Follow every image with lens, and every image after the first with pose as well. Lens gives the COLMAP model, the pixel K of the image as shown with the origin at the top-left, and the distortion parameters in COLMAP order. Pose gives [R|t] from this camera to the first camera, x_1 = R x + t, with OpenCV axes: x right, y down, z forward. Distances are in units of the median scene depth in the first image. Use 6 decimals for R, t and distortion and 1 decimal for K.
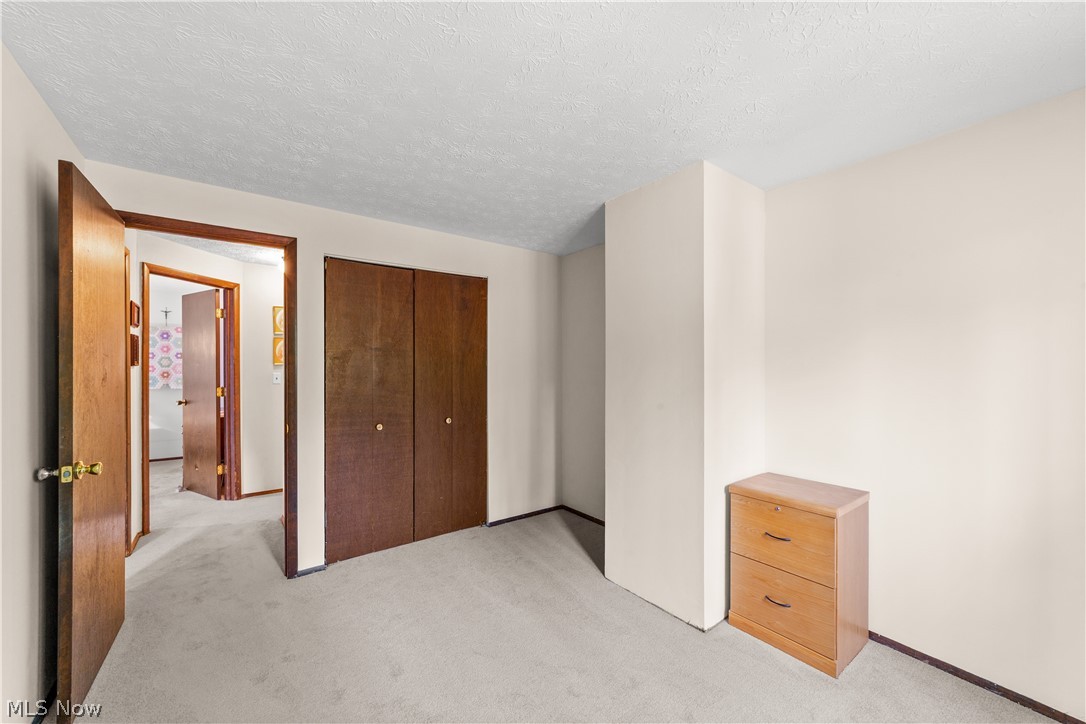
lens RADIAL K [[425.3, 0, 537.9], [0, 425.3, 365.9], [0, 0, 1]] dist [-0.013760, 0.007563]
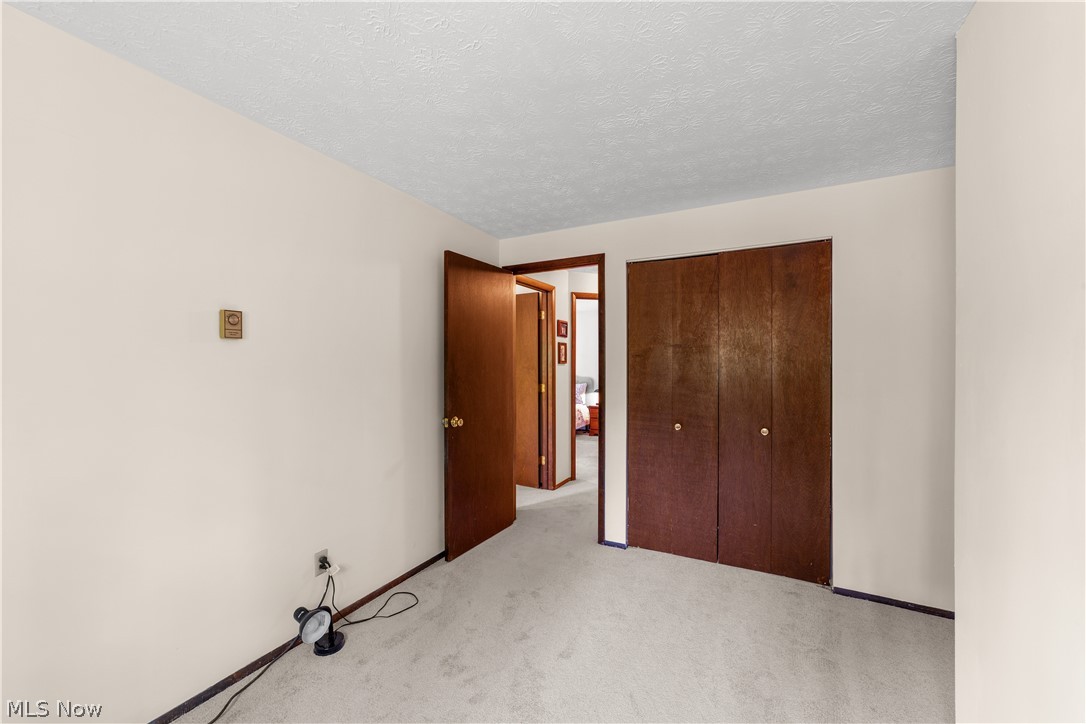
lens RADIAL K [[425.3, 0, 537.6], [0, 425.3, 363.2], [0, 0, 1]] dist [-0.013760, 0.007563]
pose [[0.417534, -0.001346, -0.908660, 0.370632], [0.001394, 0.999999, -0.000841, 0.000509], [0.908660, -0.000916, 0.417535, 0.310845]]
